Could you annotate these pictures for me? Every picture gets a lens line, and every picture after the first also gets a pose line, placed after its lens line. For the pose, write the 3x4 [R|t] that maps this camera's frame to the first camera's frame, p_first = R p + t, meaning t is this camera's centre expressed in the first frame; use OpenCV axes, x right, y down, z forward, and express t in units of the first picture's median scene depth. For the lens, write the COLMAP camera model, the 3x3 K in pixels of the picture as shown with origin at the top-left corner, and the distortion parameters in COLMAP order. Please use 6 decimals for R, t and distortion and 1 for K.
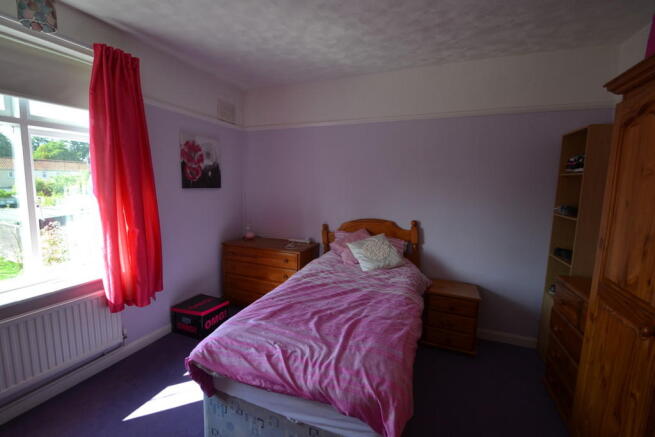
lens RADIAL K [[285.4, 0, 327.5], [0, 285.4, 218.5], [0, 0, 1]] dist [0.001712, -0.000733]
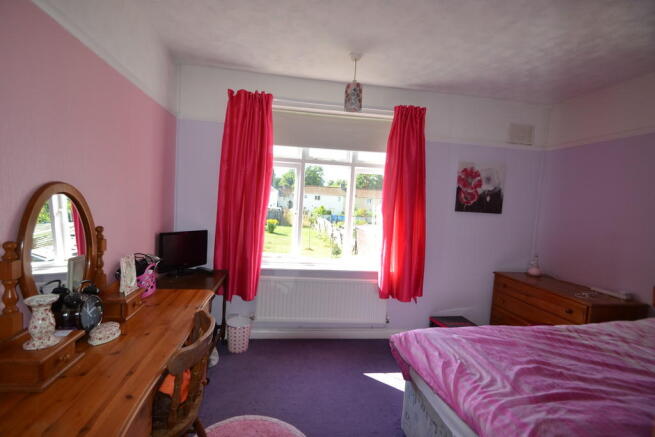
lens RADIAL K [[285.4, 0, 327.5], [0, 285.4, 218.5], [0, 0, 1]] dist [0.001712, -0.000733]
pose [[0.555405, 0.066314, -0.828932, 0.208760], [-0.143850, 0.989450, -0.017228, 0.017305], [0.819044, 0.128810, 0.559084, -0.006900]]
